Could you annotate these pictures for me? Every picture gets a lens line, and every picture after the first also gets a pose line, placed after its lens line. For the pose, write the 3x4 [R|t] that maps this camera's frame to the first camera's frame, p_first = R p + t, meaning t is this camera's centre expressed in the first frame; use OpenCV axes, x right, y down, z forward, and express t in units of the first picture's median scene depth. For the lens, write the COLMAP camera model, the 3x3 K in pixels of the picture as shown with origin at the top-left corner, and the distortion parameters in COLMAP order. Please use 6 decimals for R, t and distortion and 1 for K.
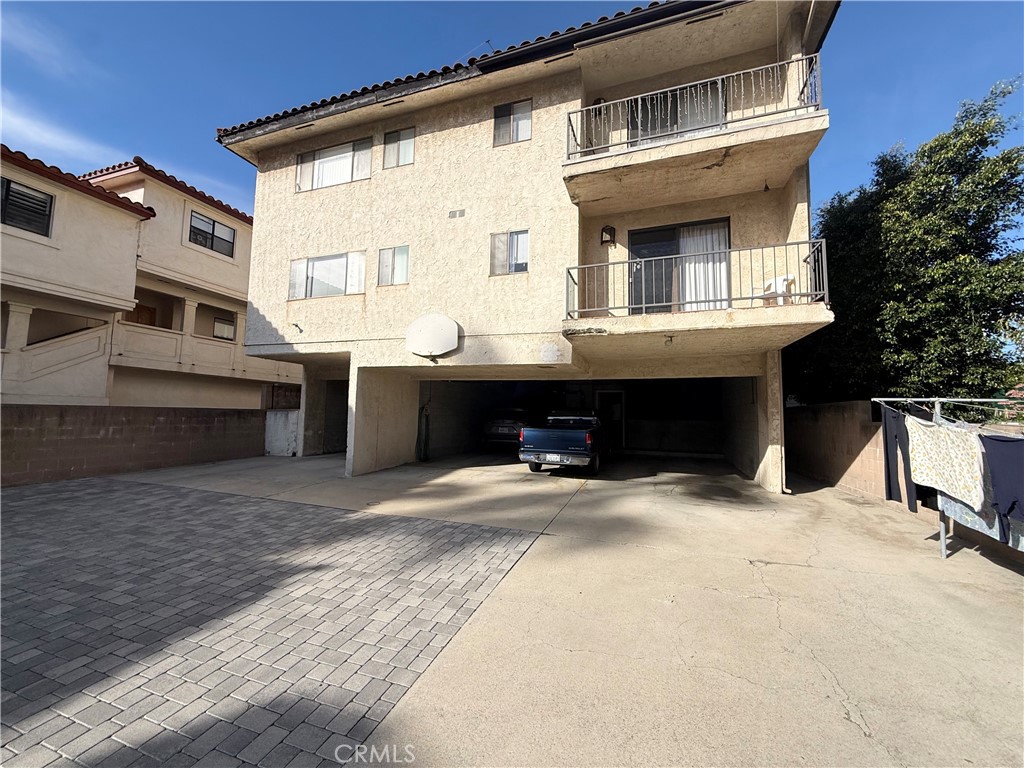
lens RADIAL K [[405.6, 0, 508.1], [0, 405.6, 382.9], [0, 0, 1]] dist [-0.000735, 0.000139]
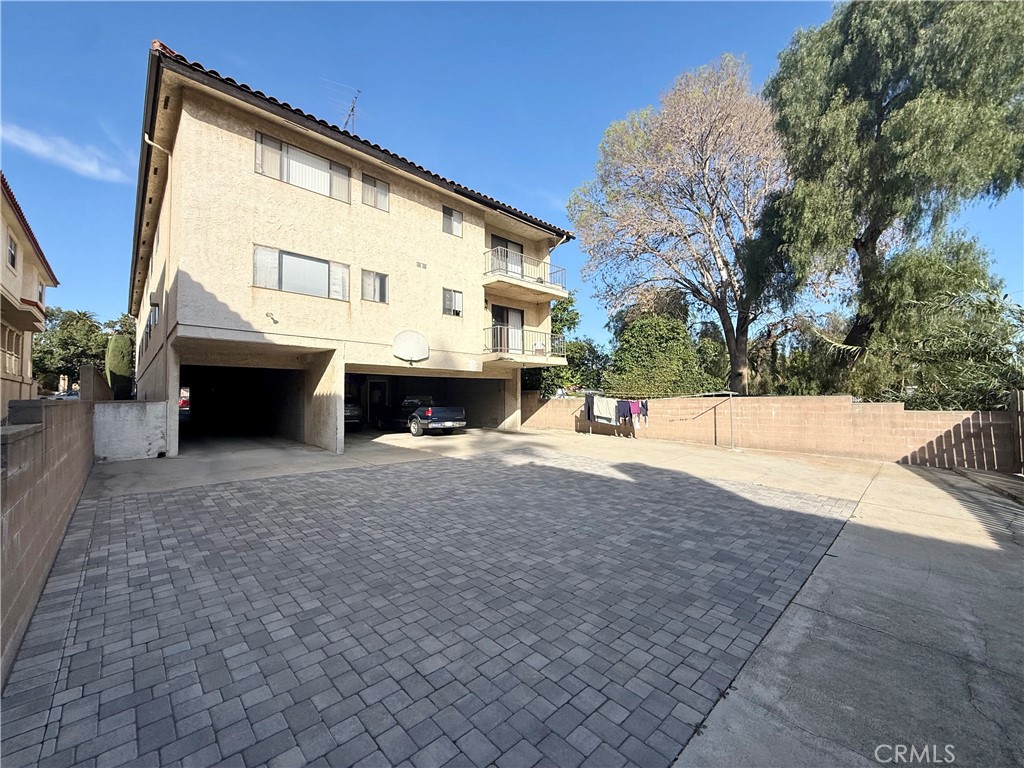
lens RADIAL K [[405.6, 0, 508.1], [0, 405.6, 382.9], [0, 0, 1]] dist [-0.000735, 0.000139]
pose [[0.451169, 0.011611, 0.892363, -1.323024], [-0.053096, 0.998493, 0.013852, -0.023923], [-0.890858, -0.053630, 0.451106, 0.022167]]
